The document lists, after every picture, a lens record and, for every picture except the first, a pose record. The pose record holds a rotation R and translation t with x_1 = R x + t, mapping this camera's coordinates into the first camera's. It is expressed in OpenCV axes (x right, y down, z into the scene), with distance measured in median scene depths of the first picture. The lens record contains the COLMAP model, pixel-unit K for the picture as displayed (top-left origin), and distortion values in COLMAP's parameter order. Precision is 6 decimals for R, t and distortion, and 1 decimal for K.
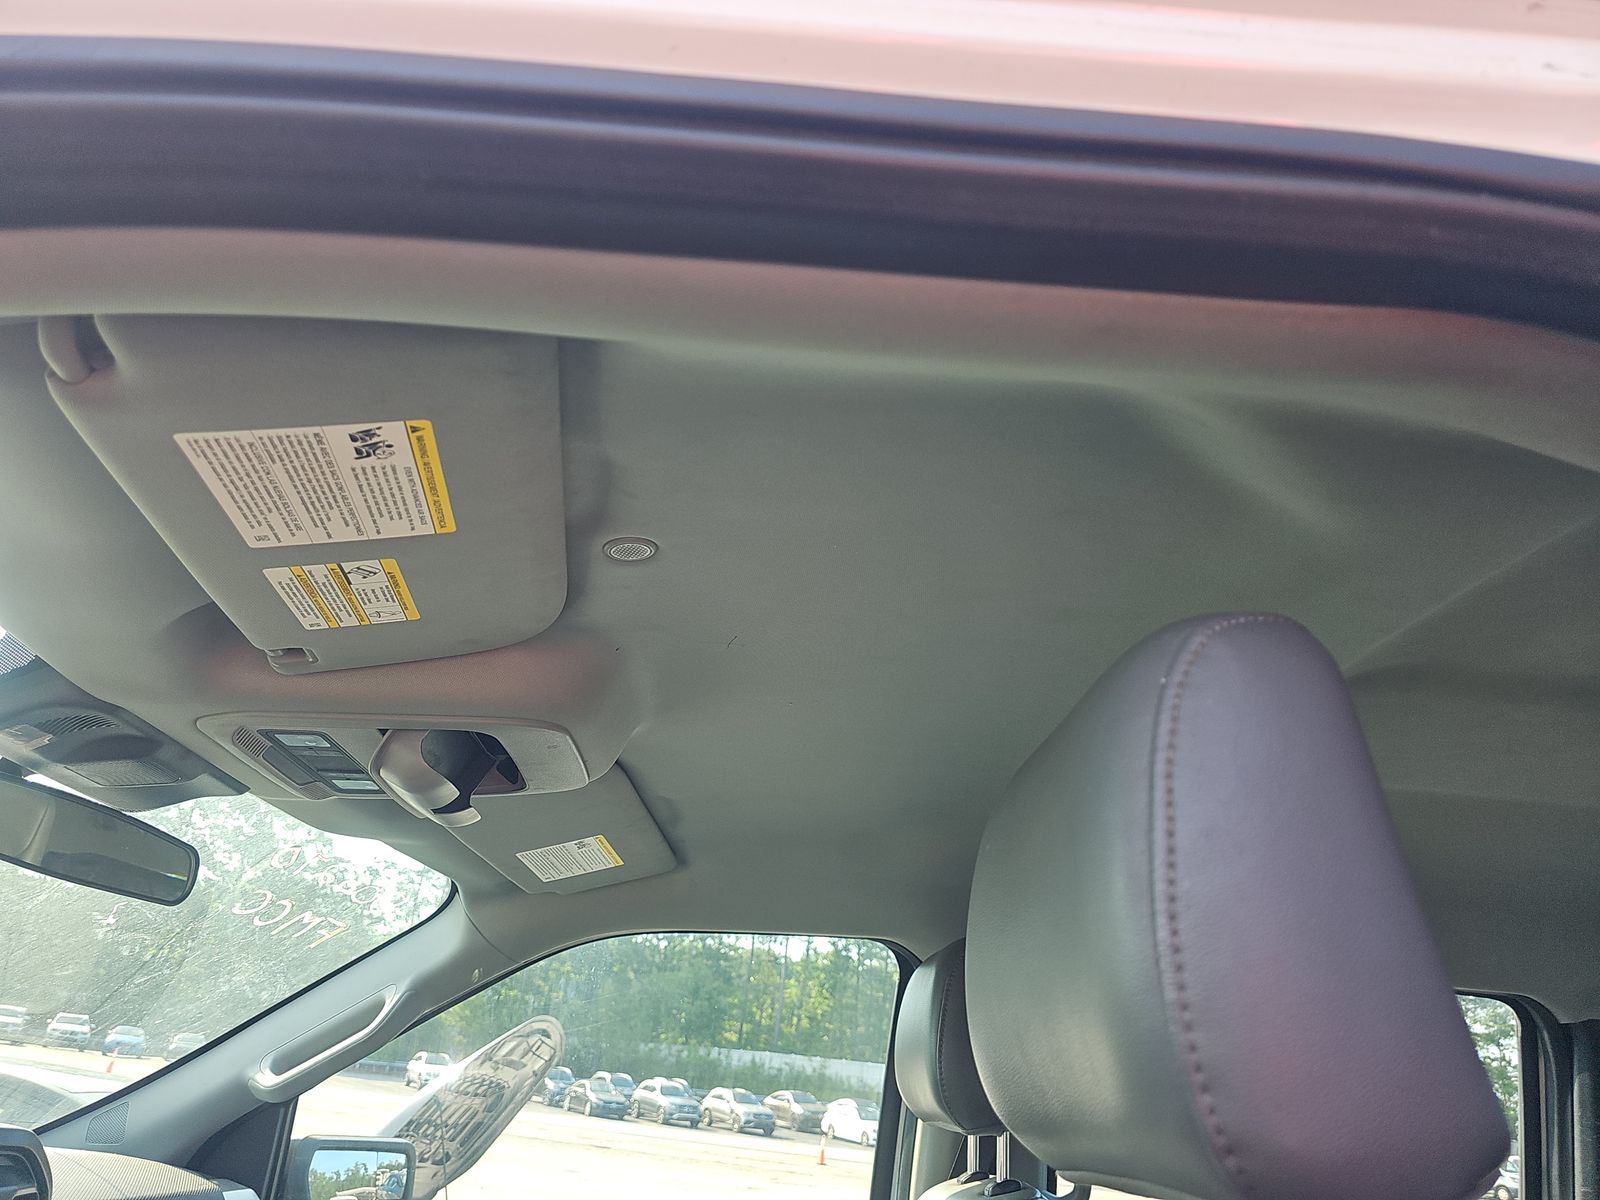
lens RADIAL K [[1066.7, 0, 809.0], [0, 1066.7, 573.7], [0, 0, 1]] dist [0.038358, -0.035459]
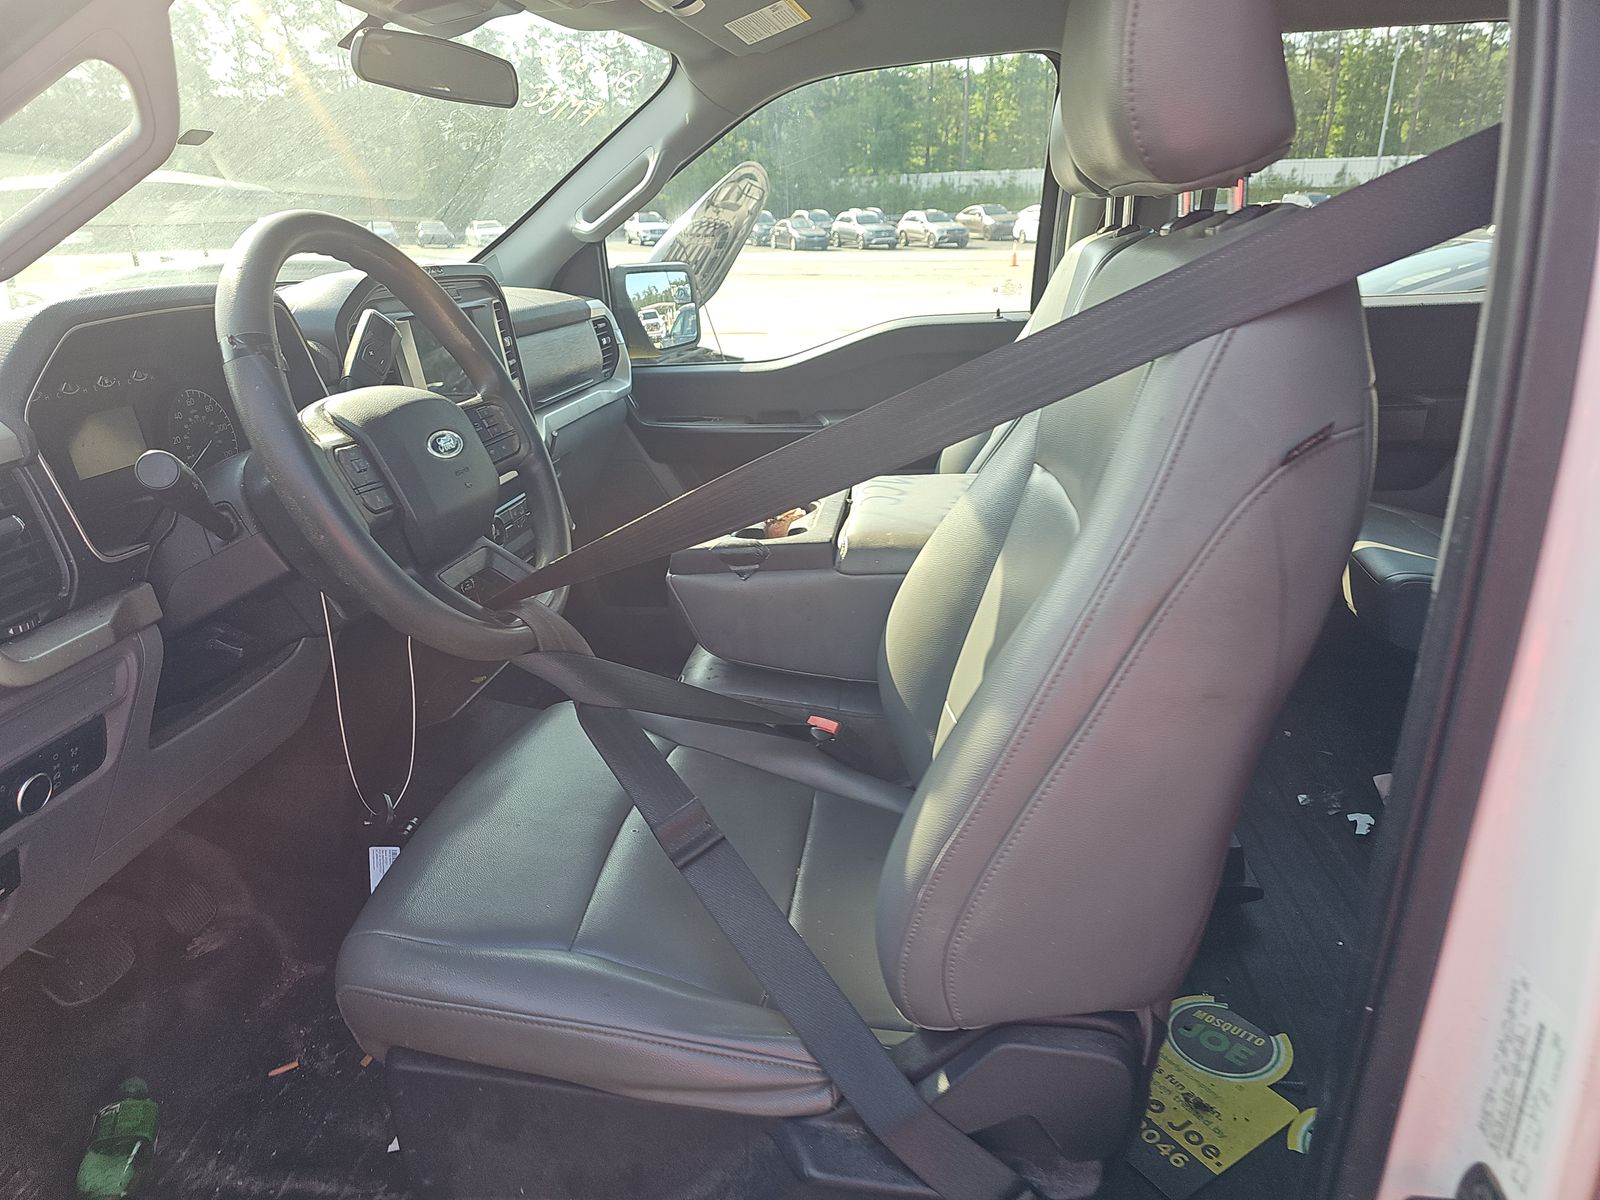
lens RADIAL K [[1066.7, 0, 797.2], [0, 1066.7, 612.7], [0, 0, 1]] dist [0.038358, -0.035459]
pose [[0.977892, -0.048507, -0.203408, 0.006324], [0.179998, 0.690357, 0.700719, -0.034026], [0.106435, -0.721841, 0.683826, -0.087754]]
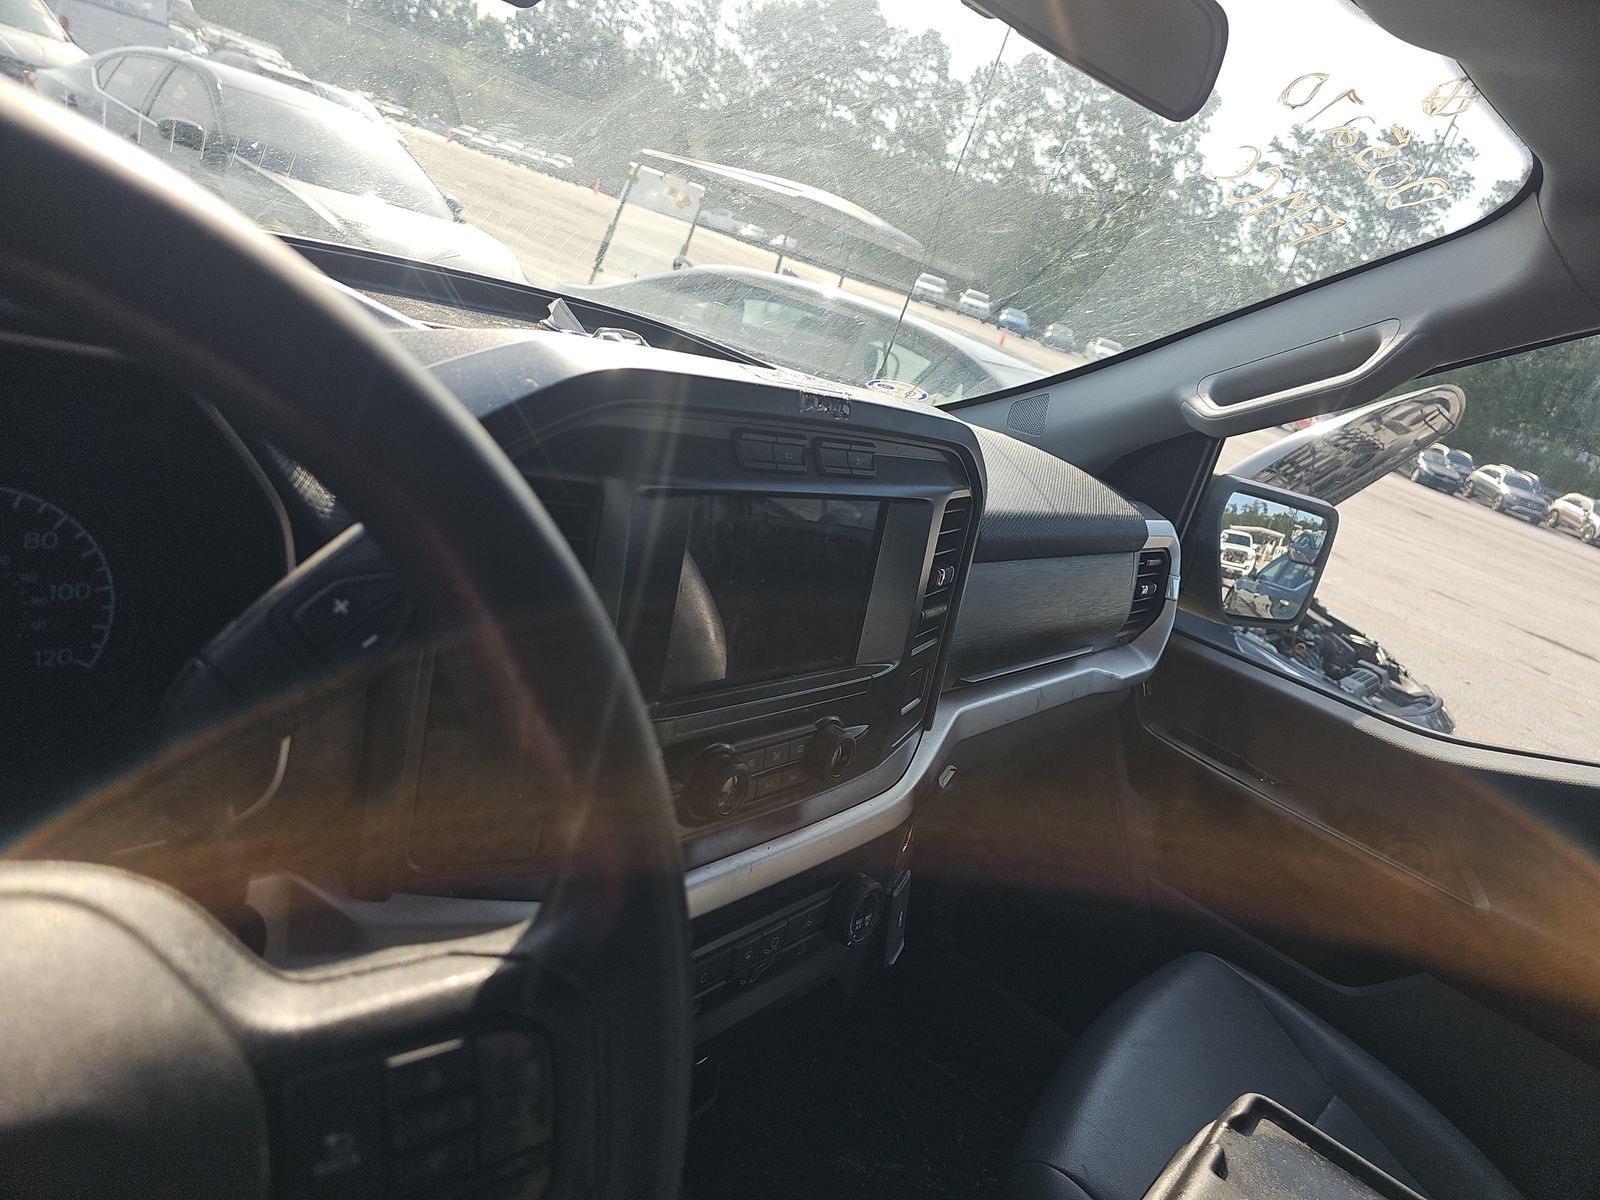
lens RADIAL K [[1066.7, 0, 808.8], [0, 1066.7, 599.7], [0, 0, 1]] dist [0.038358, -0.035459]
pose [[0.740692, 0.334657, -0.582563, -0.069539], [0.069935, 0.823994, 0.562266, 0.040061], [0.668195, -0.457208, 0.586922, 0.090895]]
